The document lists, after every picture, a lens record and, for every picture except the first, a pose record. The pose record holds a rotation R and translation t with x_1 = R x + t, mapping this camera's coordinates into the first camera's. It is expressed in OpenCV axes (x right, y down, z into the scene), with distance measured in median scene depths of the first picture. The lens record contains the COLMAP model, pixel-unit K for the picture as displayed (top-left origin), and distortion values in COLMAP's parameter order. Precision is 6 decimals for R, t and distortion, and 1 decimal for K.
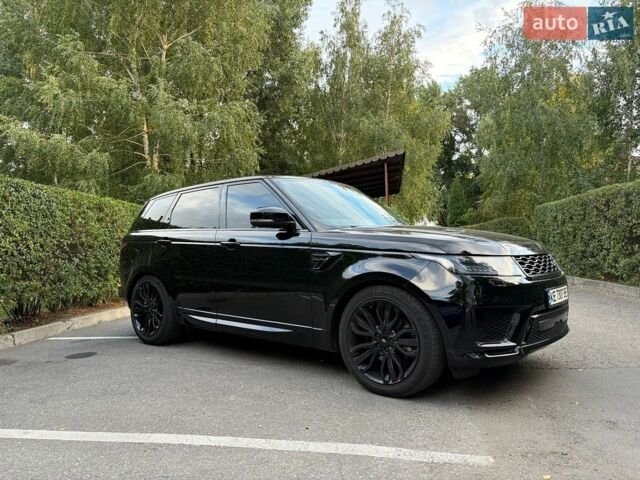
lens RADIAL K [[496.4, 0, 320.0], [0, 496.4, 240.0], [0, 0, 1]] dist [0.053623, -0.052253]
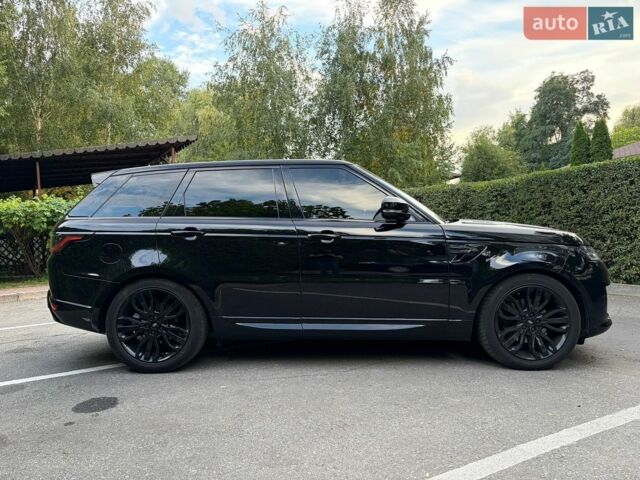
lens RADIAL K [[497.5, 0, 320.0], [0, 497.5, 203.4], [0, 0, 1]] dist [0.009260, 0.000826]
pose [[0.764722, 0.039999, 0.643118, -0.994041], [-0.010309, 0.998703, -0.049857, -0.009792], [-0.644278, 0.031497, 0.764142, 0.421925]]
